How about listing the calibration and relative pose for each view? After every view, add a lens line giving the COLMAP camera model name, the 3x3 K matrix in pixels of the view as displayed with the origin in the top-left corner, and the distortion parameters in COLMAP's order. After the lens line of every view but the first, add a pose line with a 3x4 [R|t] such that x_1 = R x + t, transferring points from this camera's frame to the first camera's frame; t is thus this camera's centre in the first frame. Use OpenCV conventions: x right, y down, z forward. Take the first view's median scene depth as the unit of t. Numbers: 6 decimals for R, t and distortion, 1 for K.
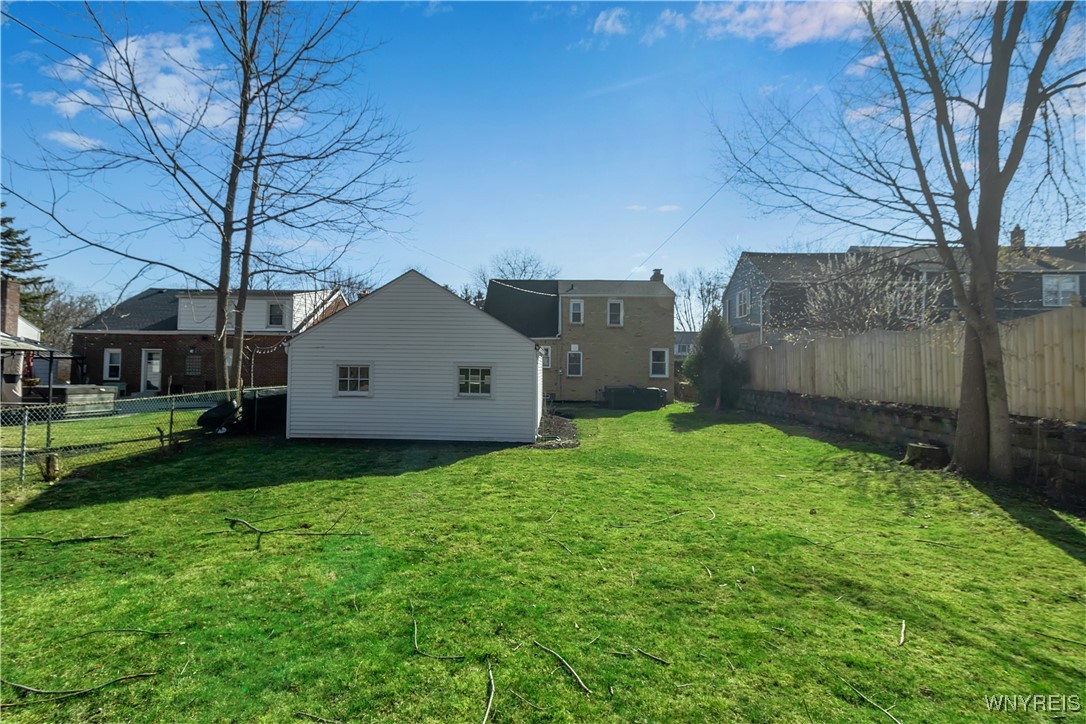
lens RADIAL K [[493.8, 0, 533.6], [0, 493.8, 351.5], [0, 0, 1]] dist [0.002218, 0.001002]
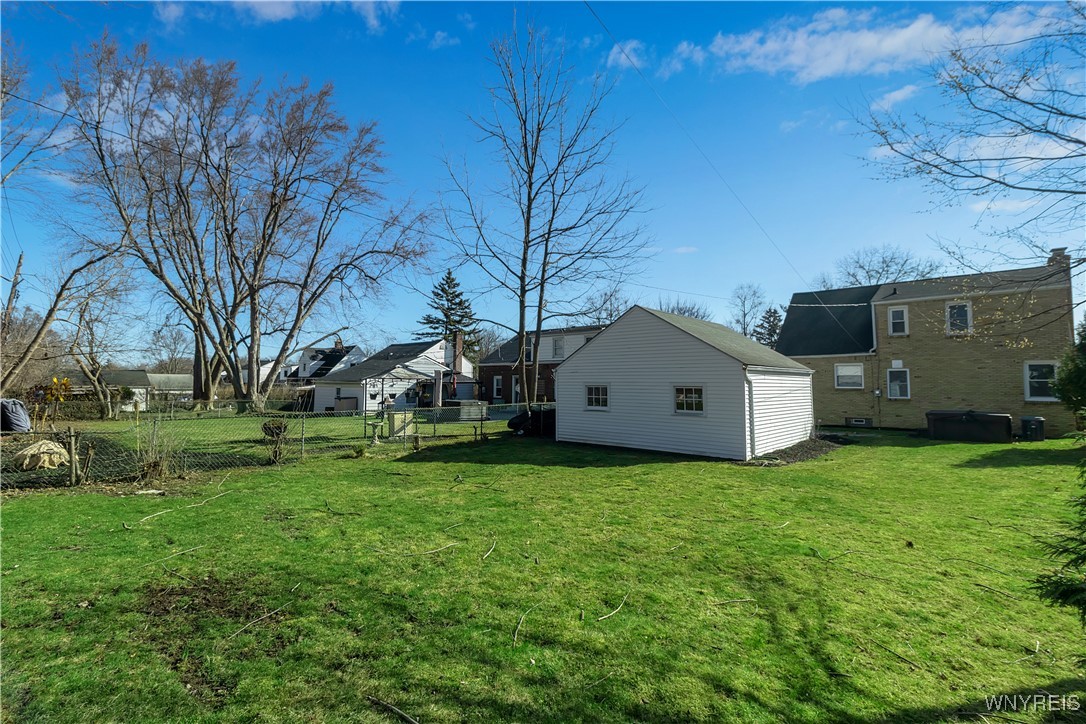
lens RADIAL K [[493.8, 0, 533.6], [0, 493.8, 351.5], [0, 0, 1]] dist [0.002218, 0.001002]
pose [[0.761444, -0.051568, -0.646177, 0.320650], [0.022594, 0.998336, -0.053047, 0.003647], [0.647837, 0.025793, 0.761342, -0.064944]]
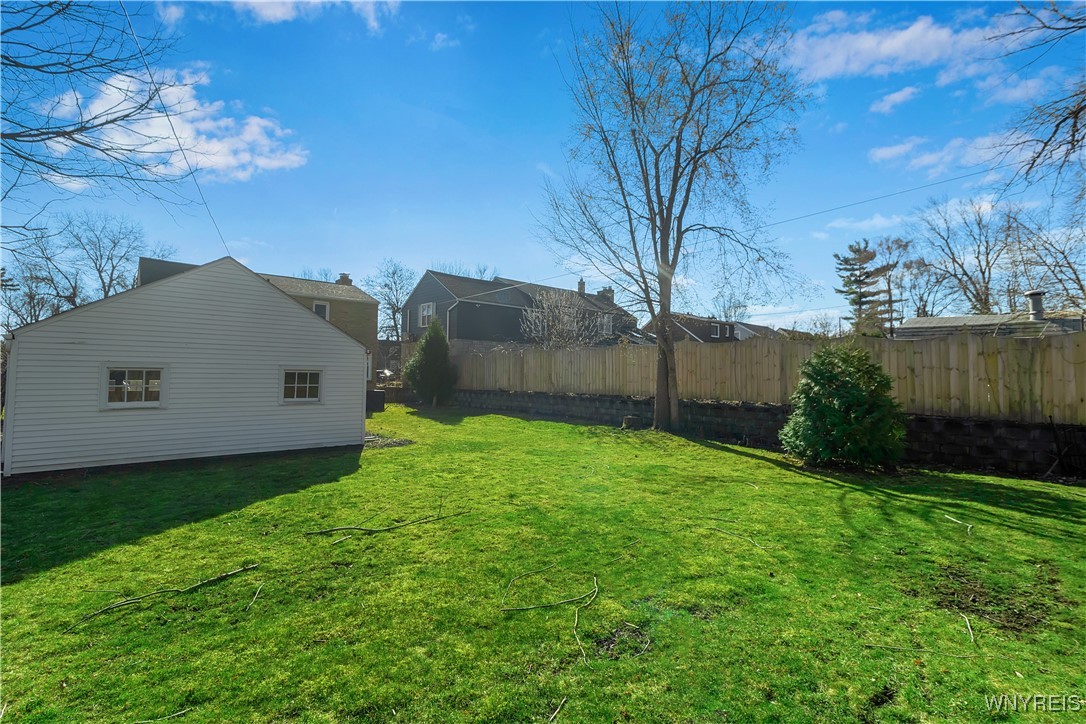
lens RADIAL K [[493.8, 0, 533.6], [0, 493.8, 351.5], [0, 0, 1]] dist [0.002218, 0.001002]
pose [[0.714525, 0.027574, 0.699066, -0.443308], [-0.023042, 0.999608, -0.015877, 0.000263], [-0.699230, -0.004763, 0.714881, 0.017947]]
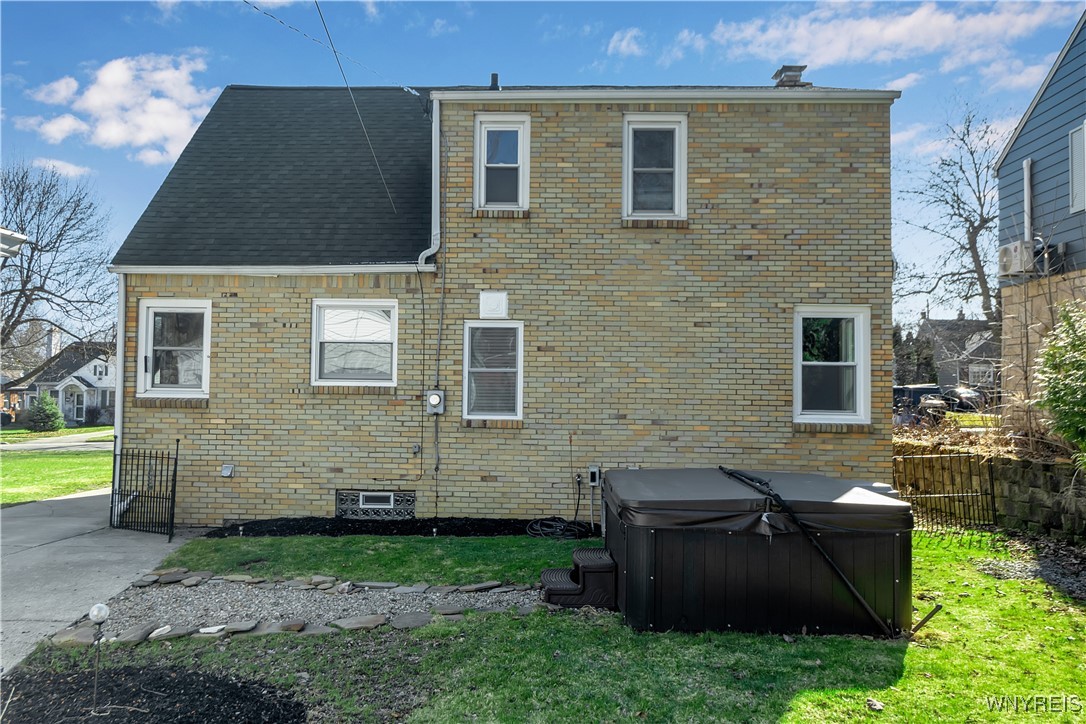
lens RADIAL K [[835.6, 0, 543.0], [0, 835.6, 362.0], [0, 0, 1]] dist [0.005261, 0.004981]
pose [[0.999730, -0.001233, 0.023198, 0.201957], [0.001346, 0.999987, -0.004855, 0.047563], [-0.023191, 0.004885, 0.999719, 1.185665]]
